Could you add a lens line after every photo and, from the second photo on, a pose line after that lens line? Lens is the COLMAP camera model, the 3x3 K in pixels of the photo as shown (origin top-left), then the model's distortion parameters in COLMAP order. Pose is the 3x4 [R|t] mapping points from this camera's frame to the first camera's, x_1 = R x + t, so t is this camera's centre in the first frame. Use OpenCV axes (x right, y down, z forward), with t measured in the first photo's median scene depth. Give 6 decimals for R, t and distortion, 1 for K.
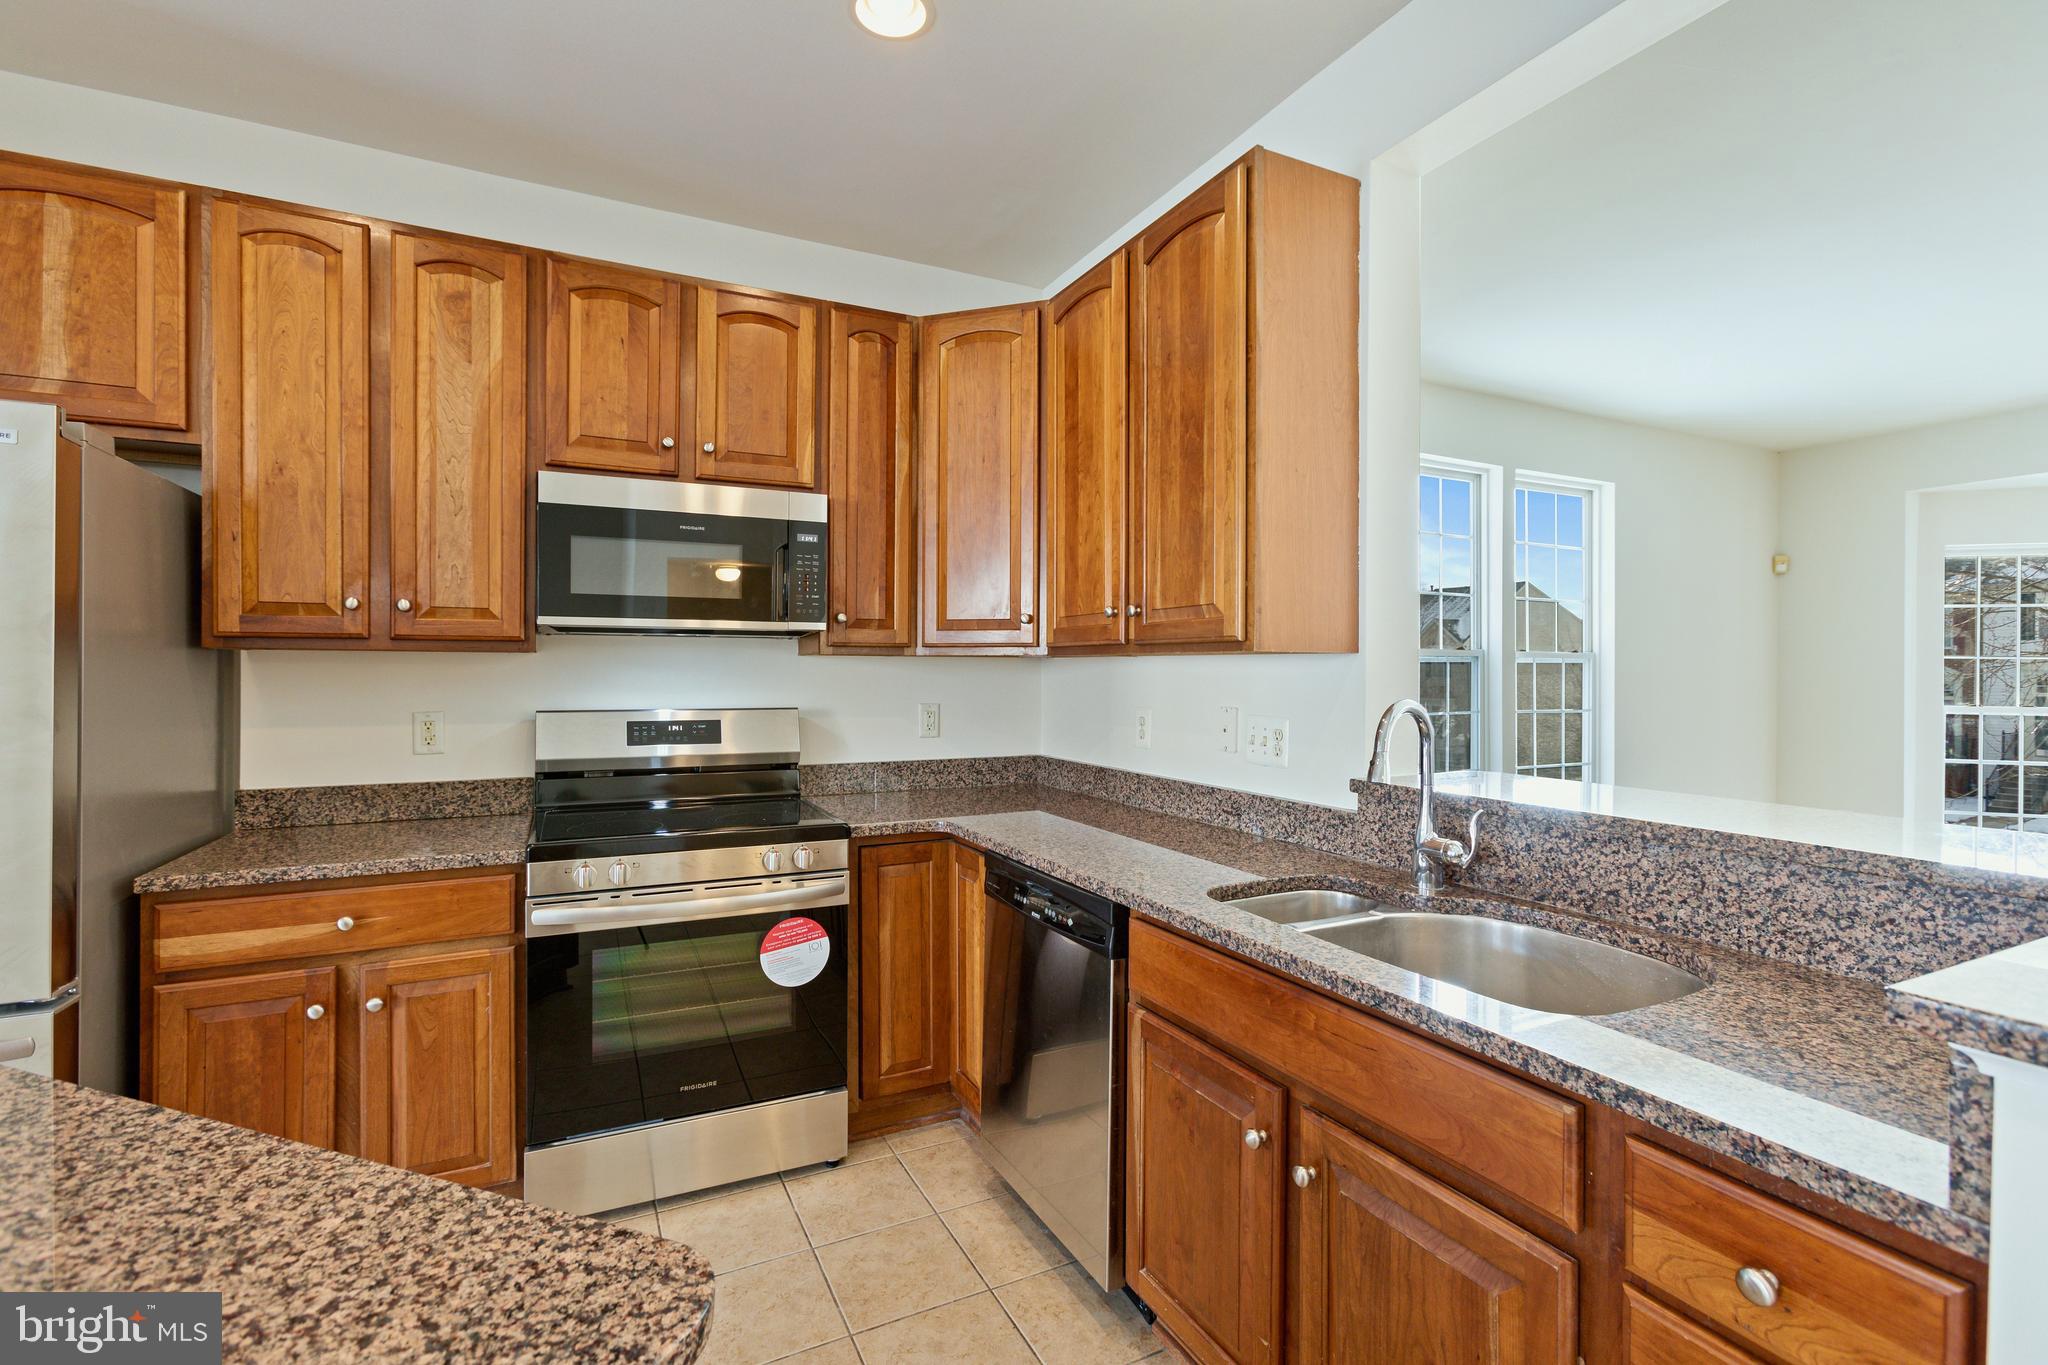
lens RADIAL K [[918.4, 0, 1018.7], [0, 918.4, 677.2], [0, 0, 1]] dist [-0.024498, 0.013821]
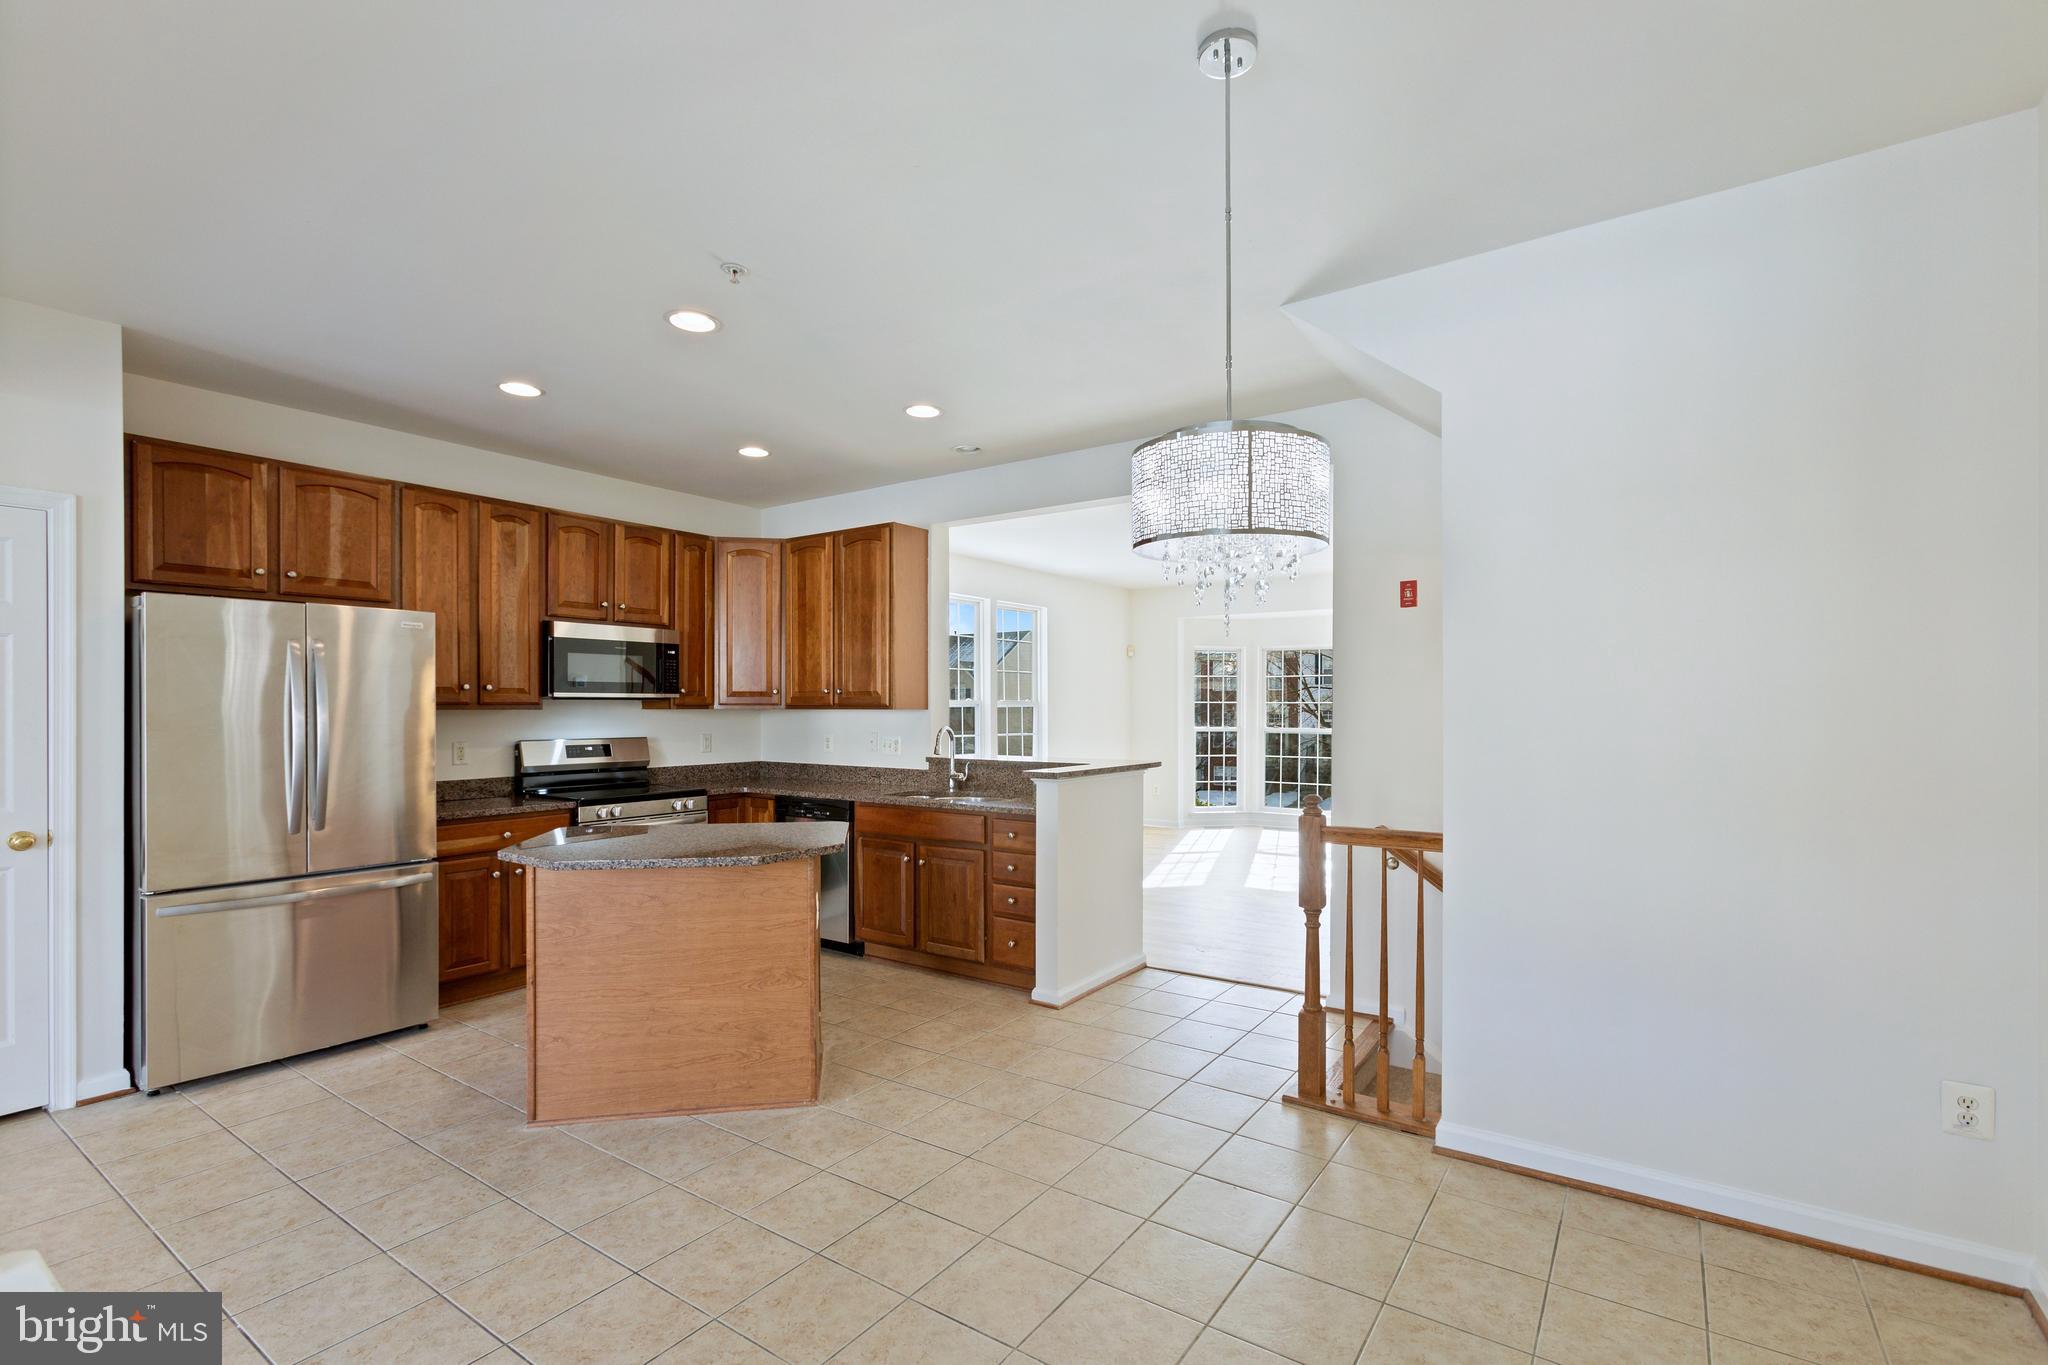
lens RADIAL K [[931.9, 0, 1023.5], [0, 931.9, 713.6], [0, 0, 1]] dist [-0.018187, 0.015317]
pose [[0.877970, -0.008077, 0.478647, -0.590981], [0.008098, 0.999965, 0.002020, -0.015336], [-0.478647, 0.002102, 0.878005, -1.306992]]
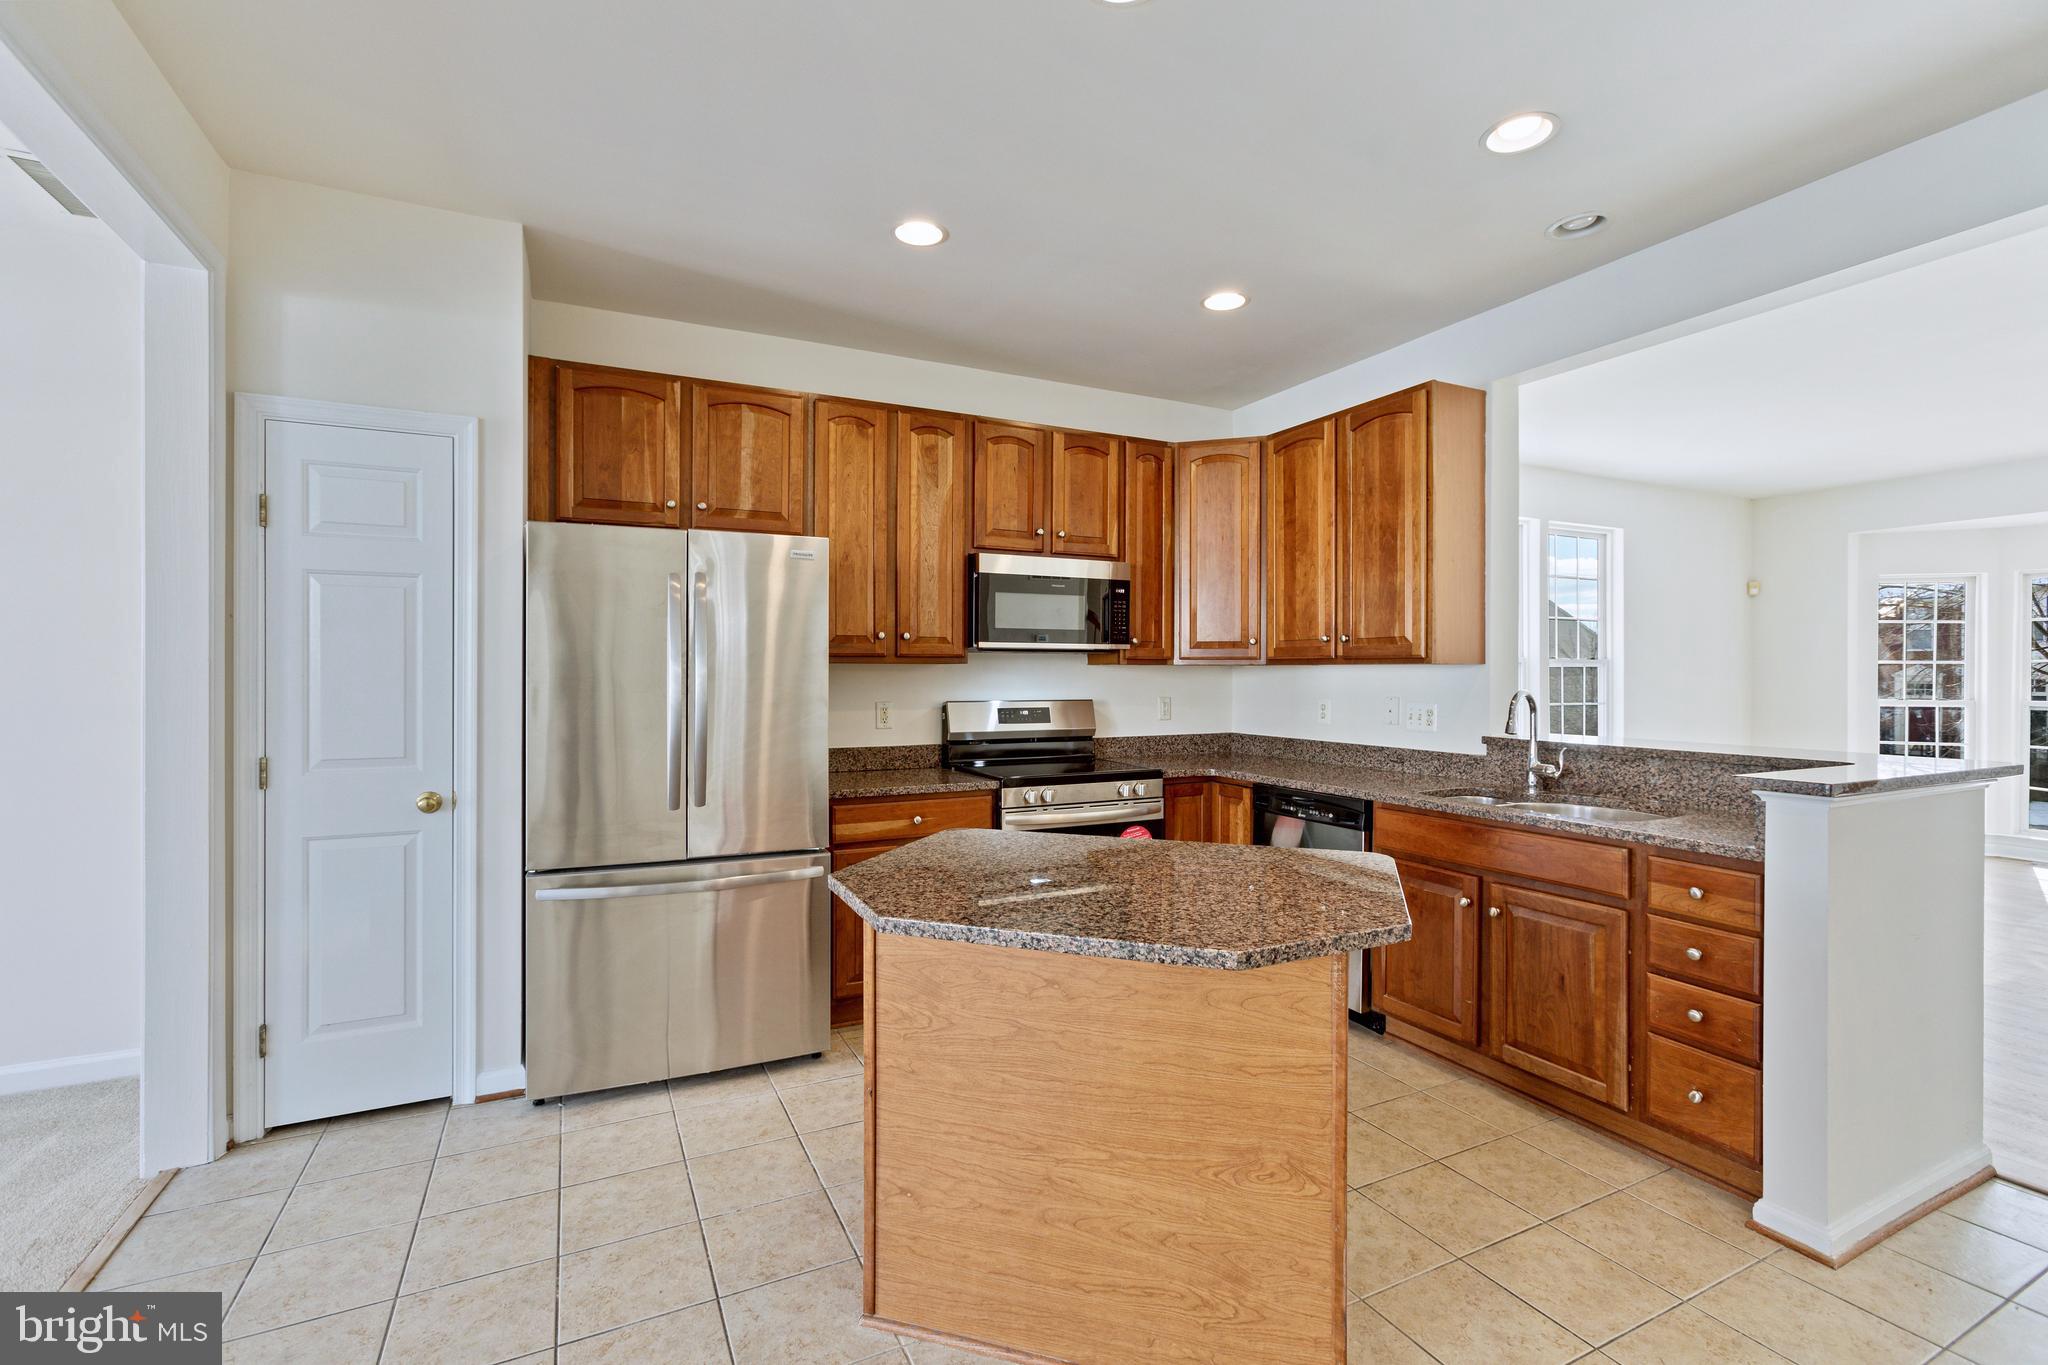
lens RADIAL K [[918.4, 0, 1018.7], [0, 918.4, 677.2], [0, 0, 1]] dist [-0.024498, 0.013821]
pose [[0.999996, -0.002875, -0.000311, -0.449463], [0.002874, 0.999990, -0.003279, 0.001351], [0.000321, 0.003278, 0.999995, -0.639478]]
